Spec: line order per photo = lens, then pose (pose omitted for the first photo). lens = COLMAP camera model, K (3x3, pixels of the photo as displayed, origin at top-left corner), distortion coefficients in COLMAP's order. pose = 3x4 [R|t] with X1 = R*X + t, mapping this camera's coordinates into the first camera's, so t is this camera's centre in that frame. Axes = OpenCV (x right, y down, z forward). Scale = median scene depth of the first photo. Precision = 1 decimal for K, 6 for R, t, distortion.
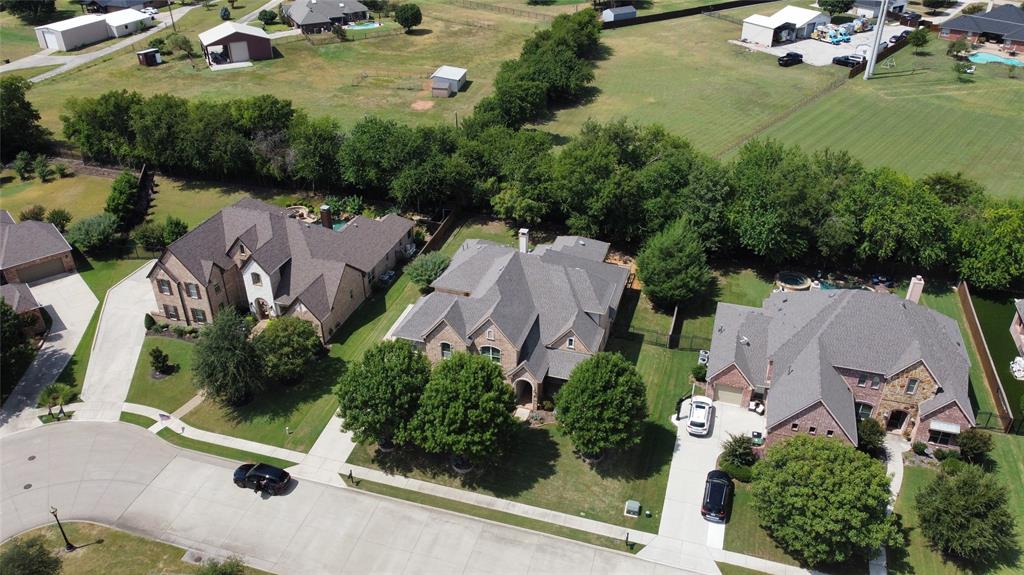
lens RADIAL K [[772.6, 0, 509.6], [0, 772.6, 285.5], [0, 0, 1]] dist [0.001866, -0.004750]
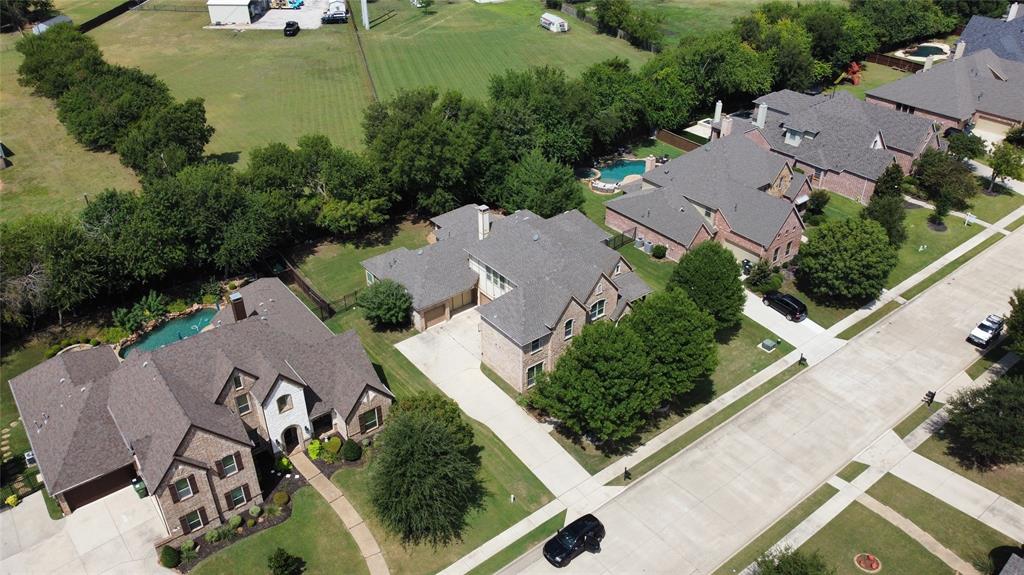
lens RADIAL K [[772.6, 0, 509.6], [0, 772.6, 285.5], [0, 0, 1]] dist [0.001866, -0.004750]
pose [[0.570947, -0.438182, 0.694274, -0.660463], [0.426103, 0.880998, 0.205617, -0.165472], [-0.701752, 0.178436, 0.689714, 0.319936]]
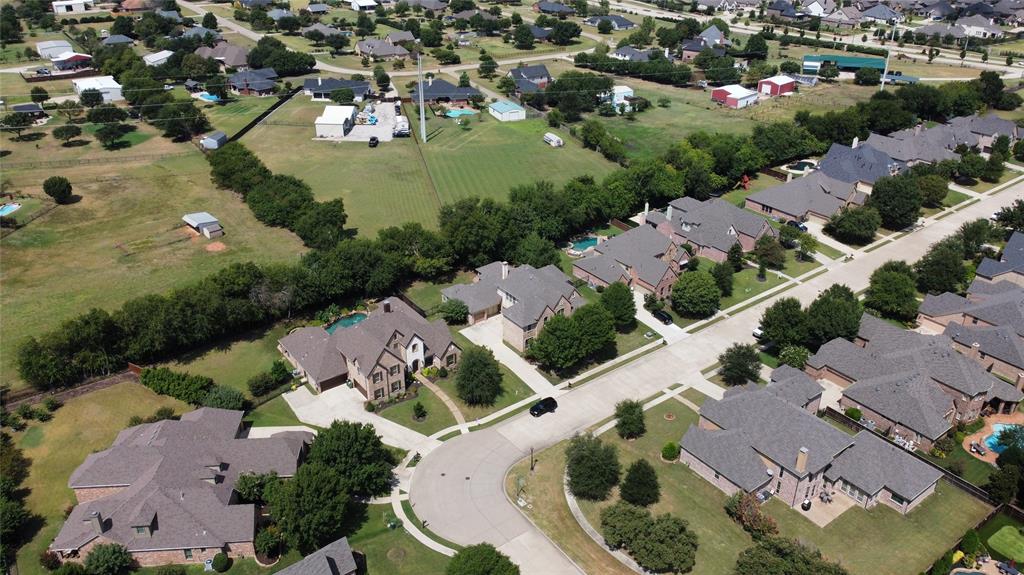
lens RADIAL K [[772.6, 0, 509.6], [0, 772.6, 285.5], [0, 0, 1]] dist [0.001866, -0.004750]
pose [[0.590034, -0.369847, 0.717686, -1.318396], [0.411874, 0.902427, 0.126434, -0.248709], [-0.694421, 0.220996, 0.684793, -0.280923]]
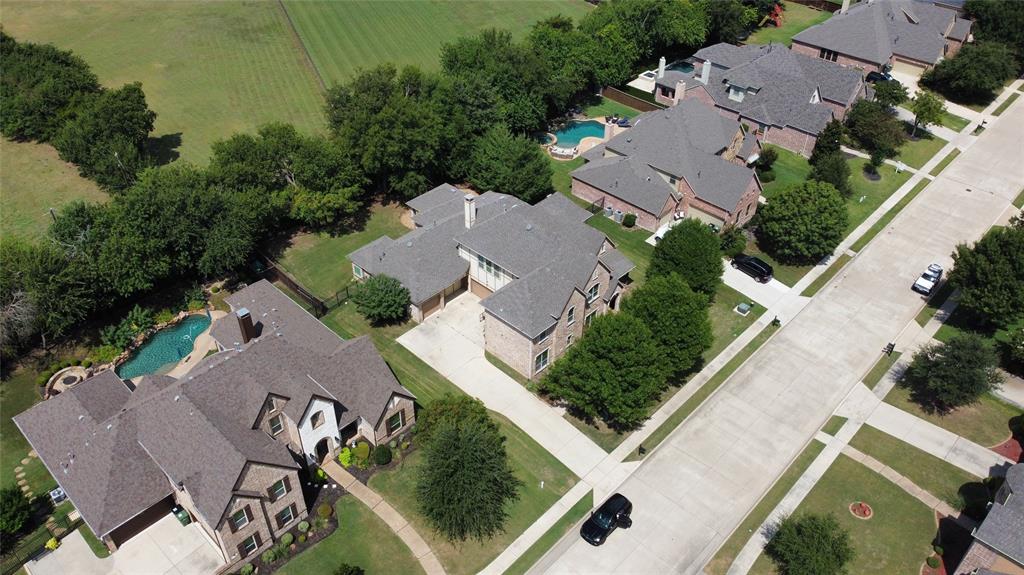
lens RADIAL K [[772.6, 0, 509.6], [0, 772.6, 285.5], [0, 0, 1]] dist [0.001866, -0.004750]
pose [[0.445345, -0.548405, 0.707757, -0.699653], [0.453709, 0.819691, 0.349649, -0.291673], [-0.771891, 0.165401, 0.613862, 0.366961]]
